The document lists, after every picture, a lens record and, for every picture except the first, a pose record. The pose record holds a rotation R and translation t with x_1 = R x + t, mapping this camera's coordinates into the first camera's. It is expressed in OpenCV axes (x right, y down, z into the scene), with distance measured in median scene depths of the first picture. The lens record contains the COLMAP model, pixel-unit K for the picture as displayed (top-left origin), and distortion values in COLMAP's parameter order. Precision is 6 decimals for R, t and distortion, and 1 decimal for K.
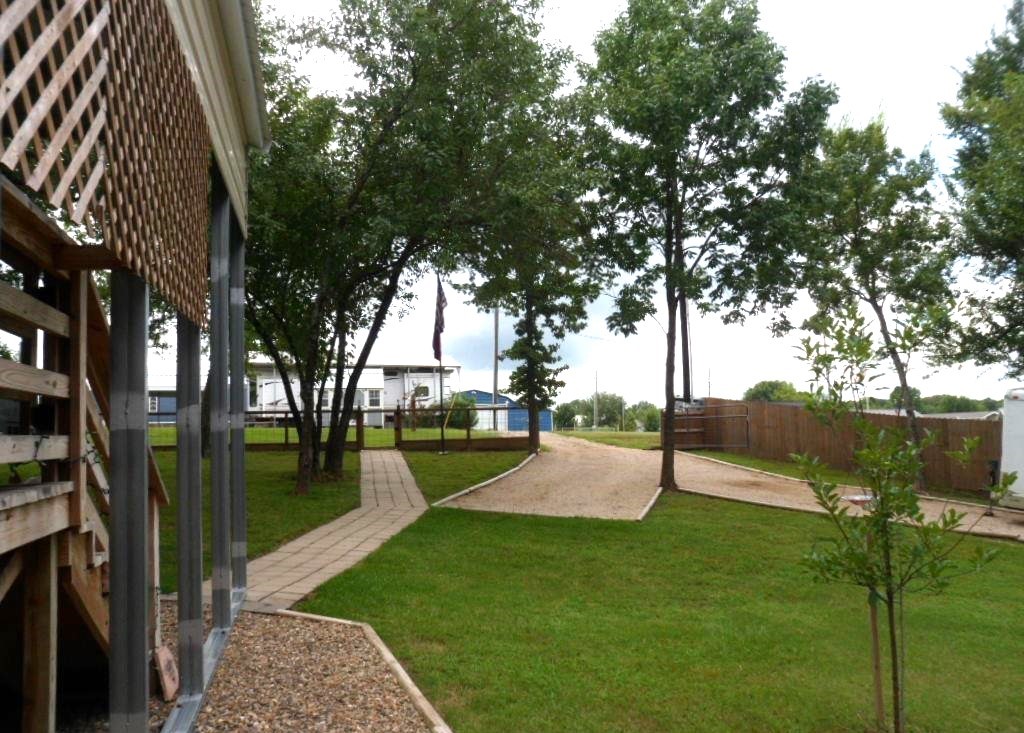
lens RADIAL K [[808.6, 0, 513.7], [0, 808.6, 378.2], [0, 0, 1]] dist [-0.147481, 0.153604]
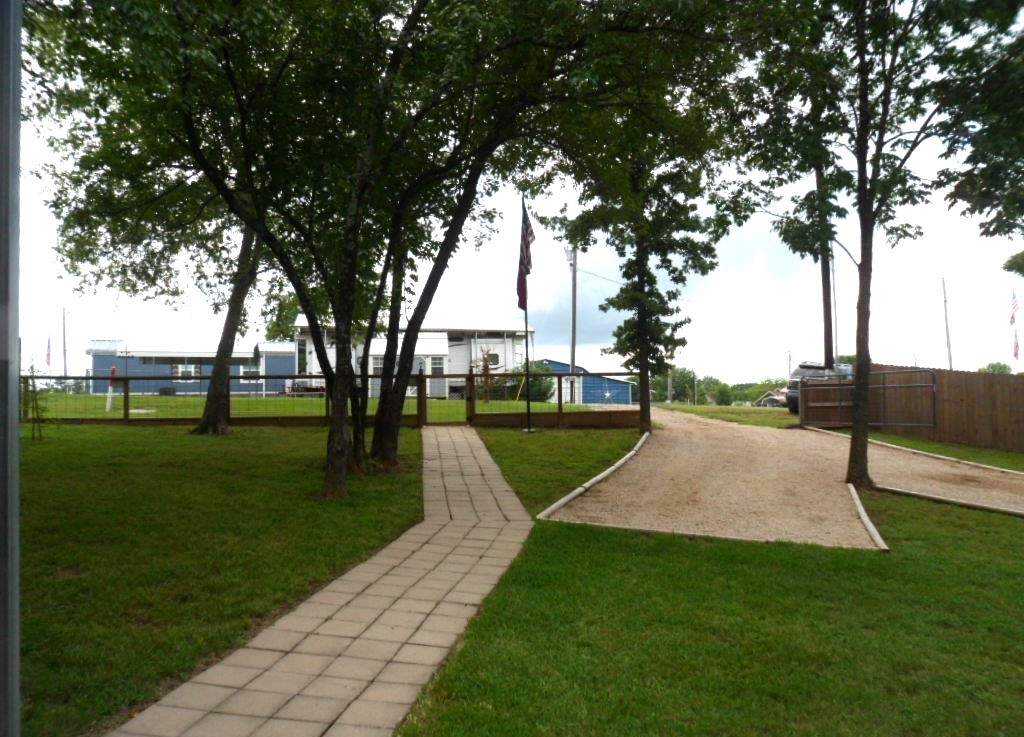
lens RADIAL K [[779.9, 0, 528.2], [0, 779.9, 380.8], [0, 0, 1]] dist [-0.059188, -0.000242]
pose [[0.998650, 0.006215, -0.051577, -0.049274], [-0.004514, 0.999444, 0.033026, 0.020193], [0.051754, -0.032749, 0.998123, 0.252590]]
